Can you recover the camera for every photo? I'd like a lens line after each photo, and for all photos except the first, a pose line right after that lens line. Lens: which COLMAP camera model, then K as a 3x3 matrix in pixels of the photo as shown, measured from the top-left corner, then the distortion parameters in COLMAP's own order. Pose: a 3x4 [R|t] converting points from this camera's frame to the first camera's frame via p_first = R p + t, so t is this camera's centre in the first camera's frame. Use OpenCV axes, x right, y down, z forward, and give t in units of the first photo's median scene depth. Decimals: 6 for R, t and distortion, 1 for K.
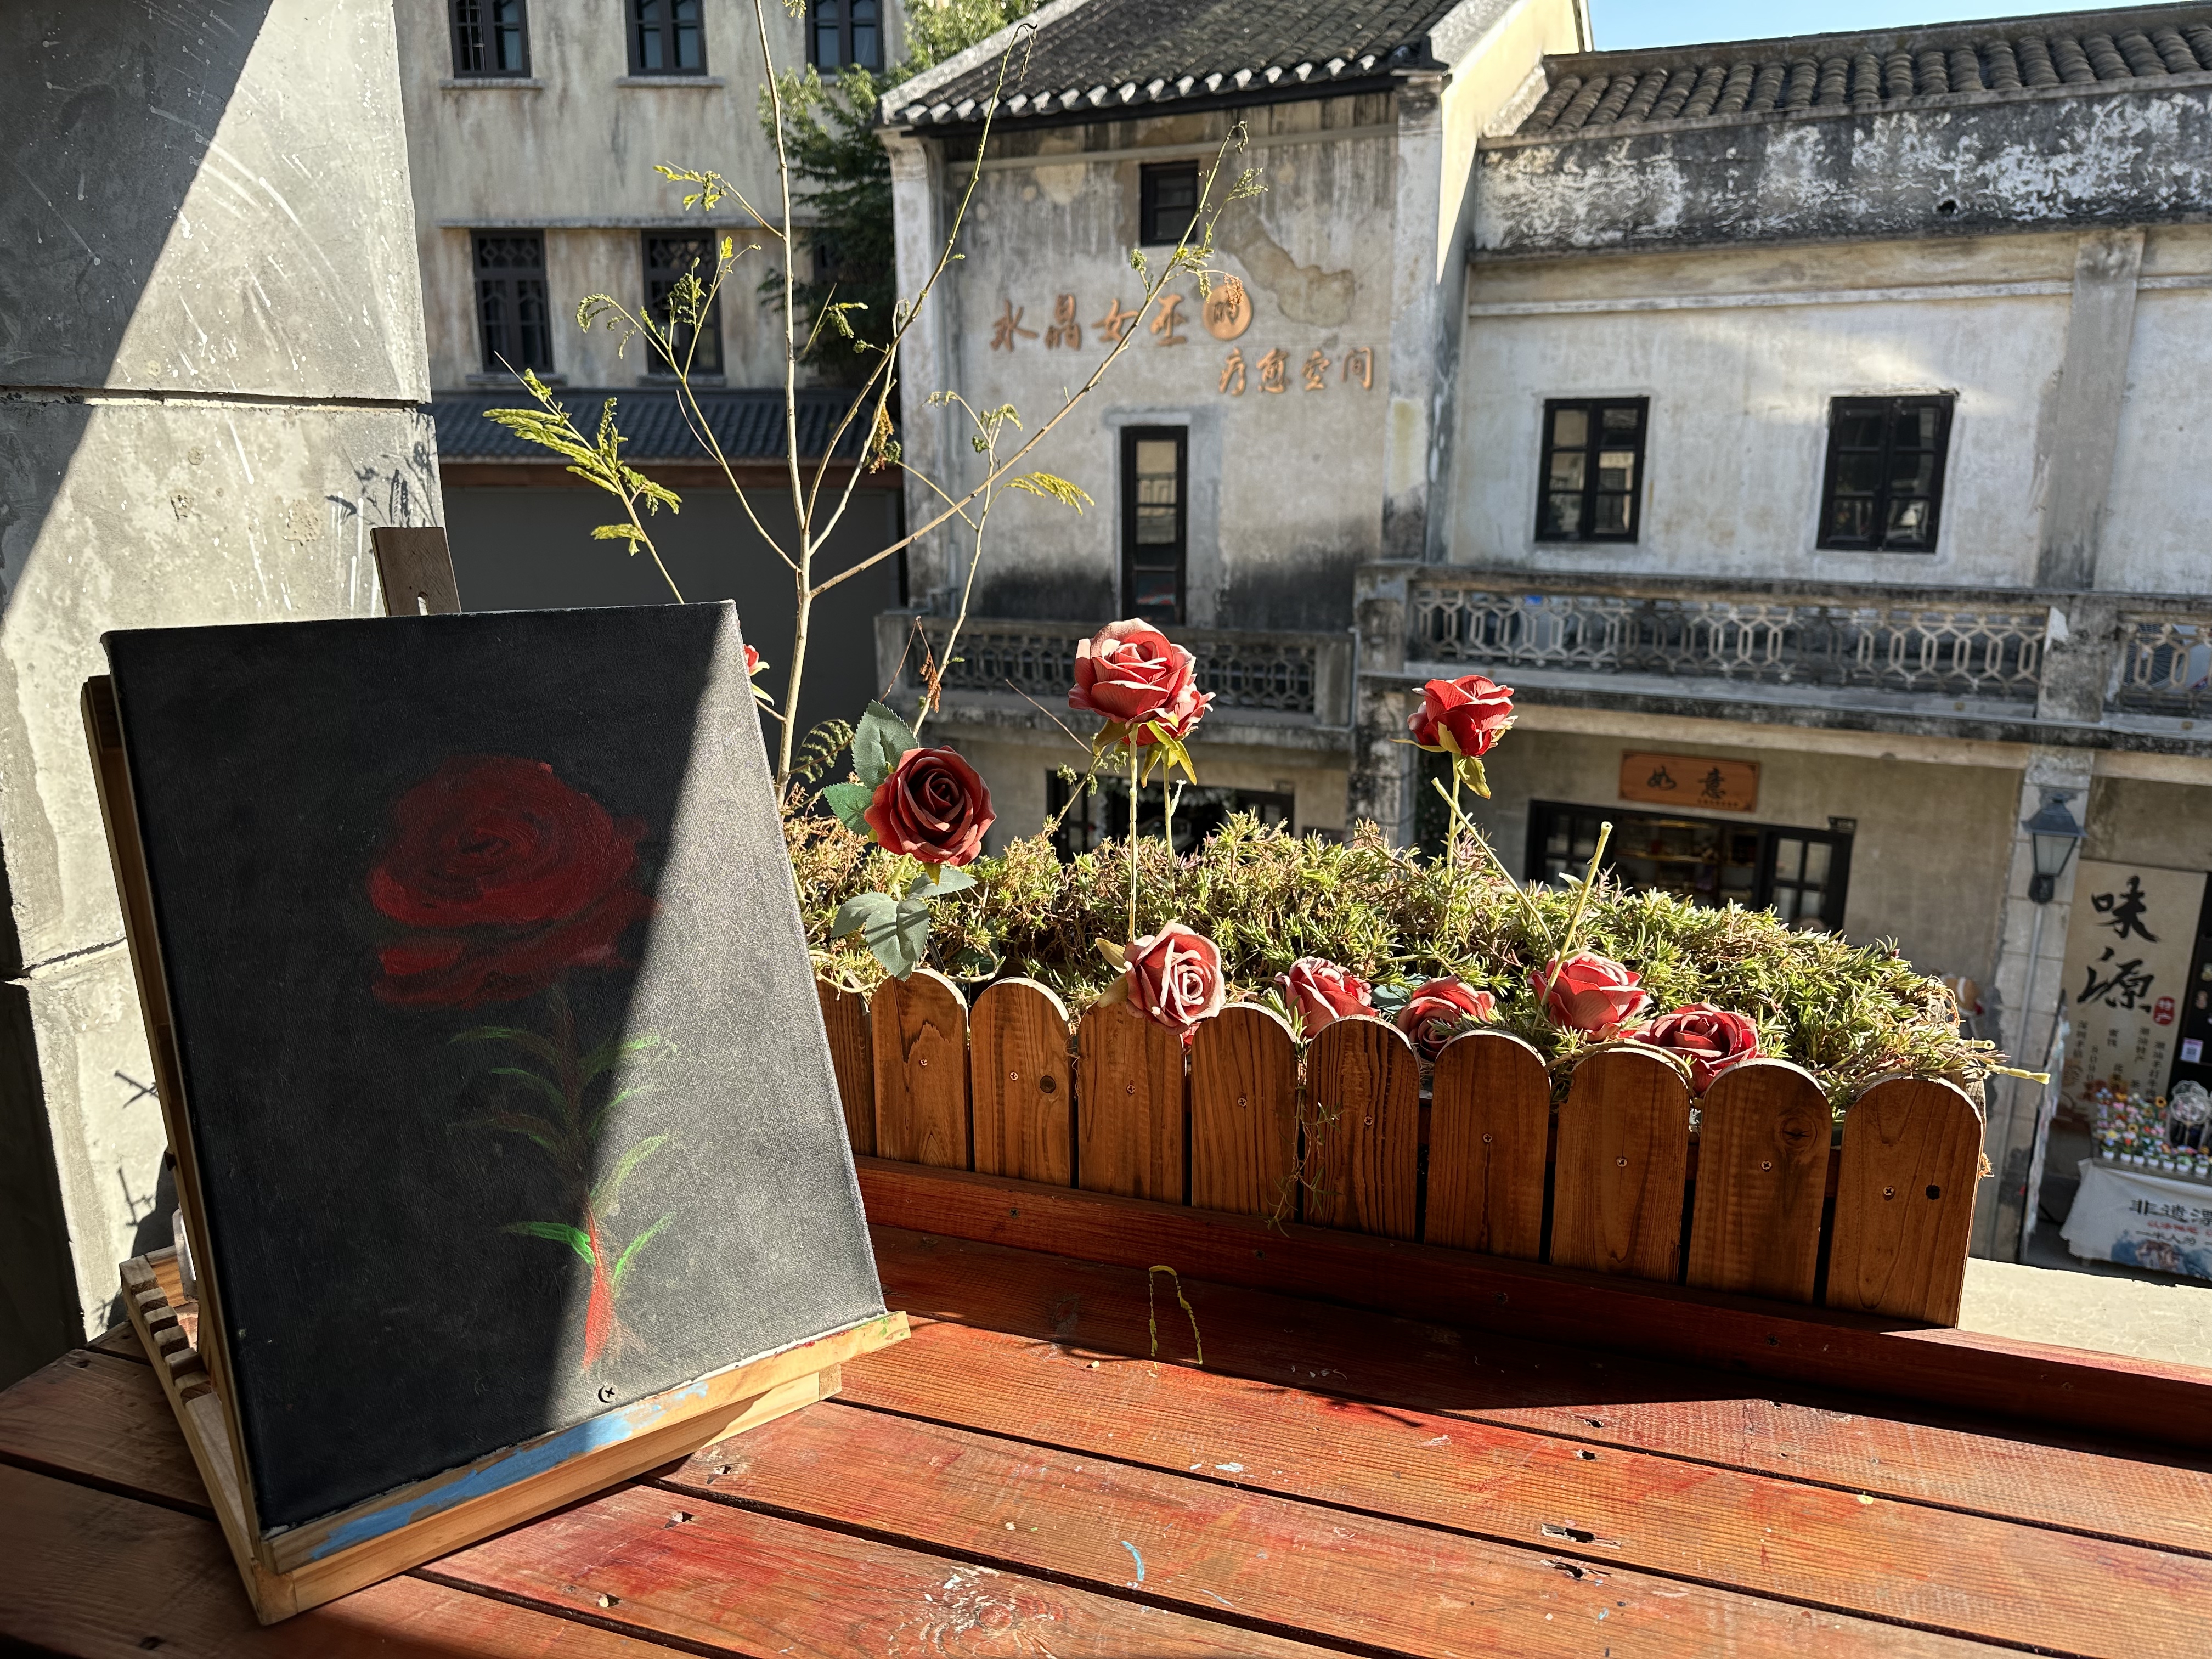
lens RADIAL K [[1550.3, 0, 1103.8], [0, 1550.3, 834.2], [0, 0, 1]] dist [0.014216, -0.007674]
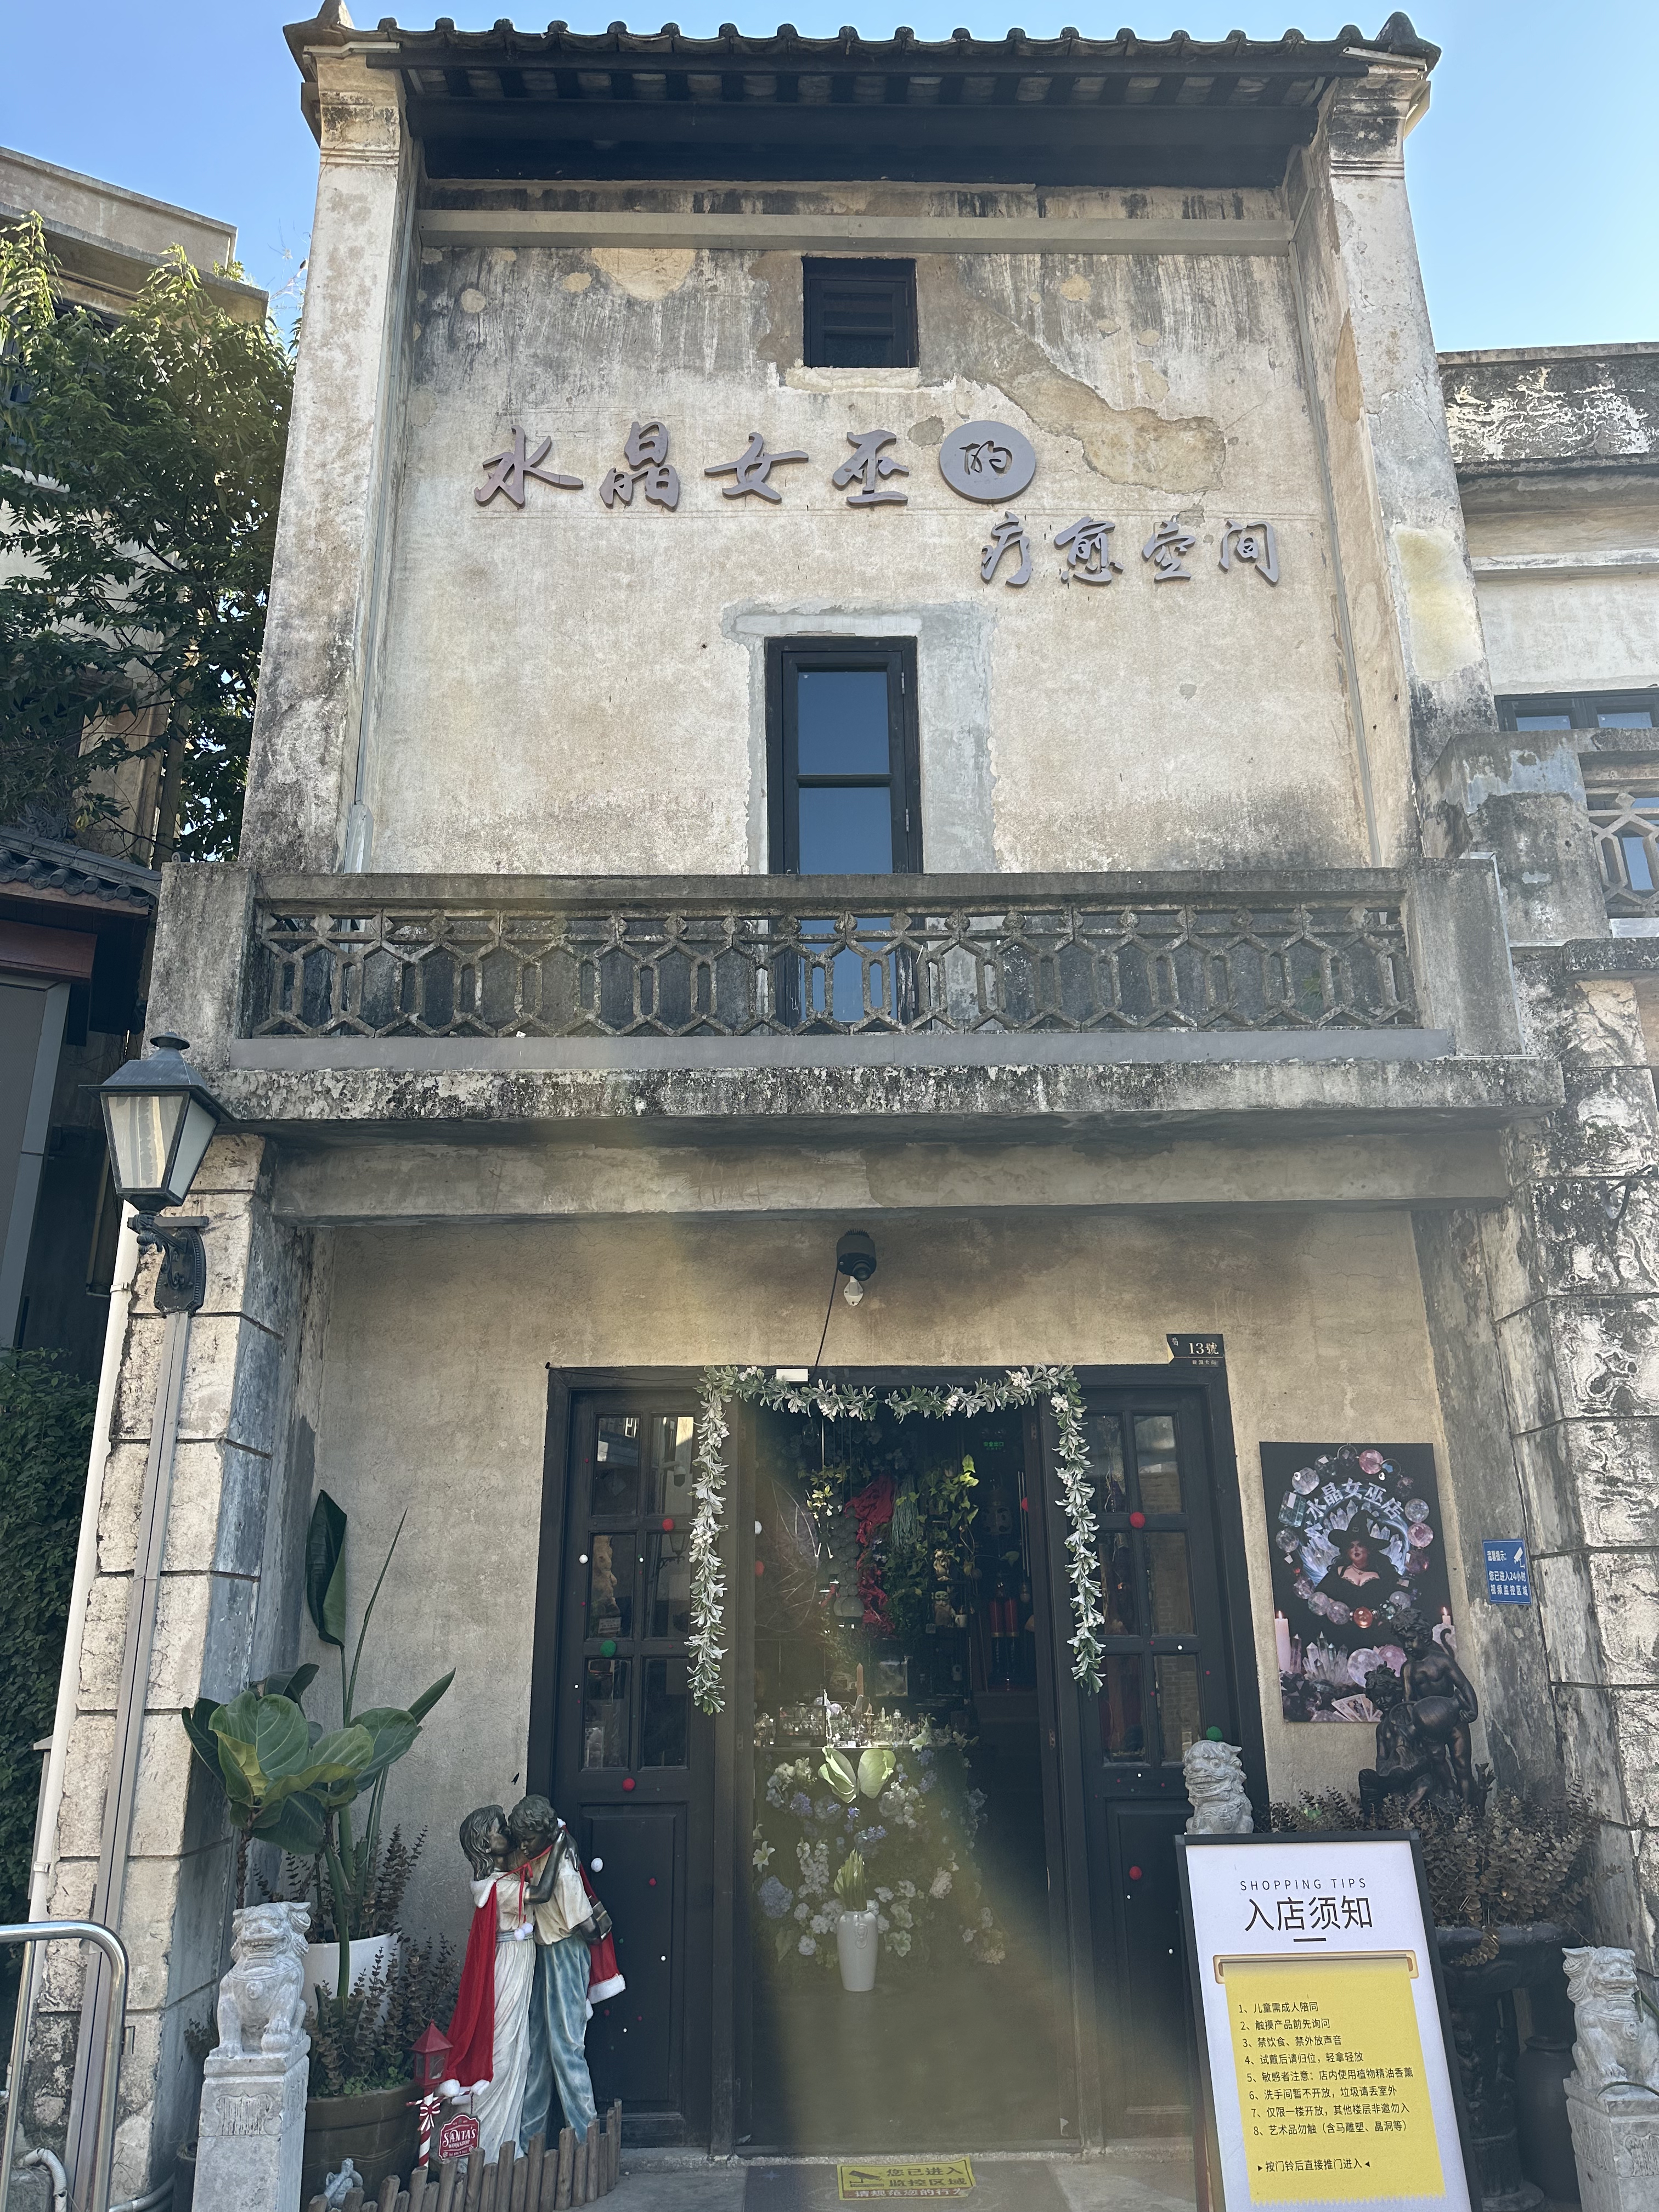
lens RADIAL K [[1550.3, 0, 834.8], [0, 1550.3, 1104.1], [0, 0, 1]] dist [0.014216, -0.007674]
pose [[0.892151, 0.137269, 0.430377, -0.171173], [0.121346, 0.844876, -0.521018, 0.126770], [-0.435135, 0.517051, 0.737100, 0.756195]]
